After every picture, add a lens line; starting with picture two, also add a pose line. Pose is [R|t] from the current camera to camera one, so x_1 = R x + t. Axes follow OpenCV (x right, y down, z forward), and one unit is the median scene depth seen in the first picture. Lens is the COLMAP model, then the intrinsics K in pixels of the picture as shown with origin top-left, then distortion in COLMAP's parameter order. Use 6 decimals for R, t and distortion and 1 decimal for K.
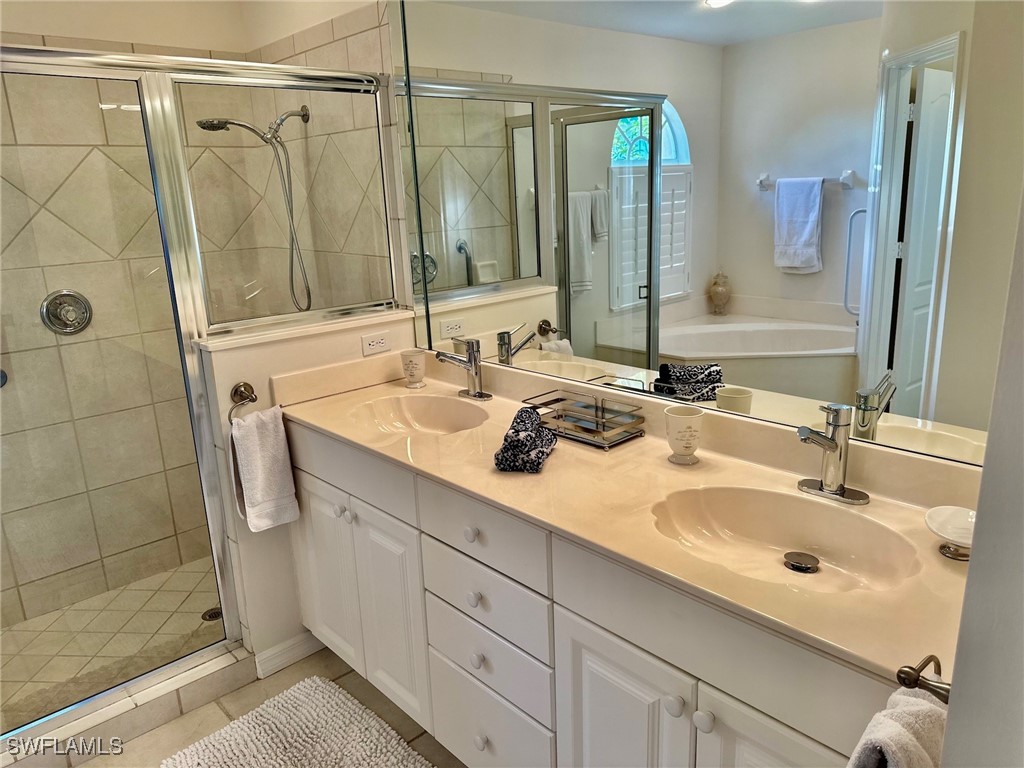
lens RADIAL K [[743.8, 0, 507.5], [0, 743.8, 400.7], [0, 0, 1]] dist [0.100304, -0.128720]
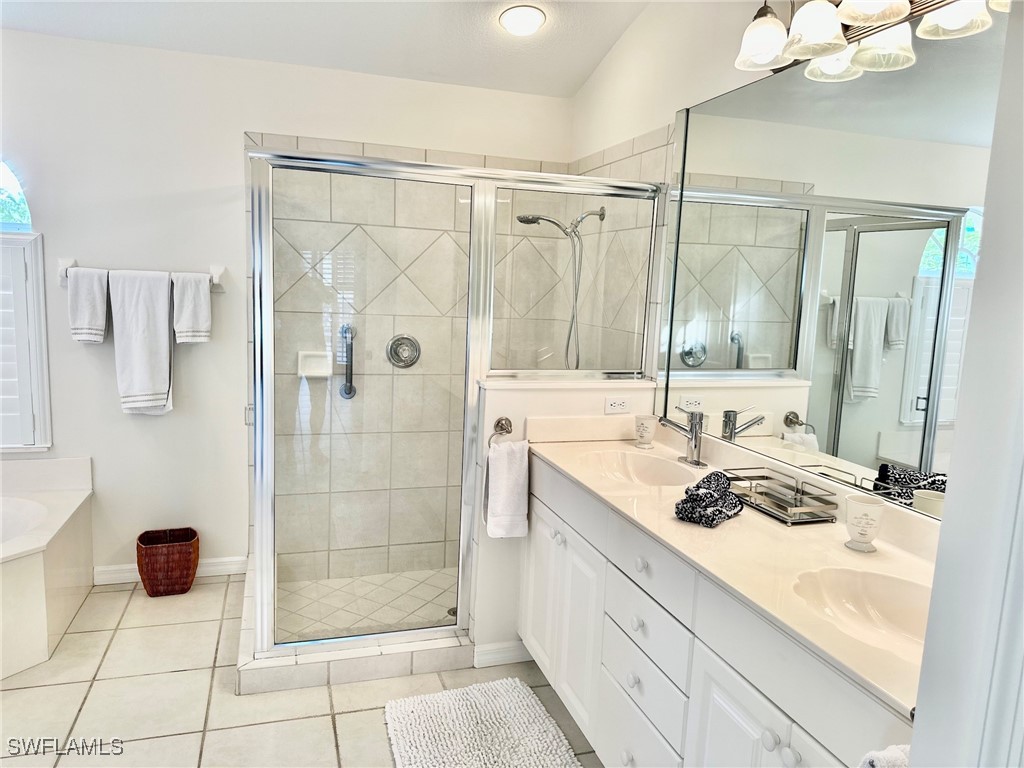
lens RADIAL K [[720.3, 0, 503.2], [0, 720.3, 399.6], [0, 0, 1]] dist [0.187935, -0.319866]
pose [[0.908258, 0.147470, -0.391562, 0.111892], [-0.190326, 0.979021, -0.072756, 0.033760], [0.372618, 0.140605, 0.917271, -0.111095]]
